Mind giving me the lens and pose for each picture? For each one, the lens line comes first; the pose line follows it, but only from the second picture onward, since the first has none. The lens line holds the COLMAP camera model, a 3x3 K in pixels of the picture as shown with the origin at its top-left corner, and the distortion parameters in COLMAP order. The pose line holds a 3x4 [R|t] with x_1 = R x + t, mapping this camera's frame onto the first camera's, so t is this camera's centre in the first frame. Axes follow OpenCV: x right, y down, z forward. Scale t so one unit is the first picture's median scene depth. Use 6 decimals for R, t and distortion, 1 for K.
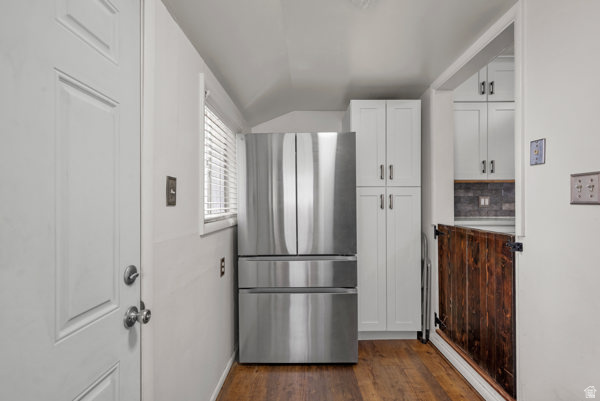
lens RADIAL K [[286.5, 0, 298.0], [0, 286.5, 202.5], [0, 0, 1]] dist [0.001506, -0.000217]
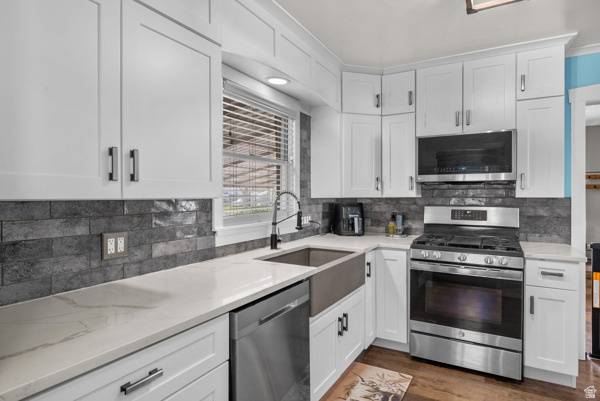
lens RADIAL K [[335.6, 0, 298.8], [0, 335.6, 196.6], [0, 0, 1]] dist [-0.002611, -0.000527]
pose [[0.488143, -0.002899, 0.872759, 0.350969], [0.003620, 0.999993, 0.001297, -0.074282], [-0.872756, 0.002526, 0.488150, 0.522611]]
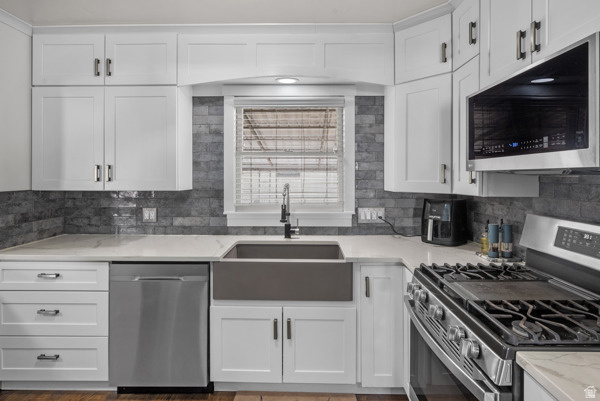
lens RADIAL K [[312.5, 0, 300.7], [0, 312.5, 175.6], [0, 0, 1]] dist [-0.000572, 0.001018]
pose [[0.999992, 0.001235, 0.003730, 1.048609], [-0.001210, 0.999978, -0.006546, -0.102190], [-0.003738, 0.006541, 0.999972, 0.168893]]
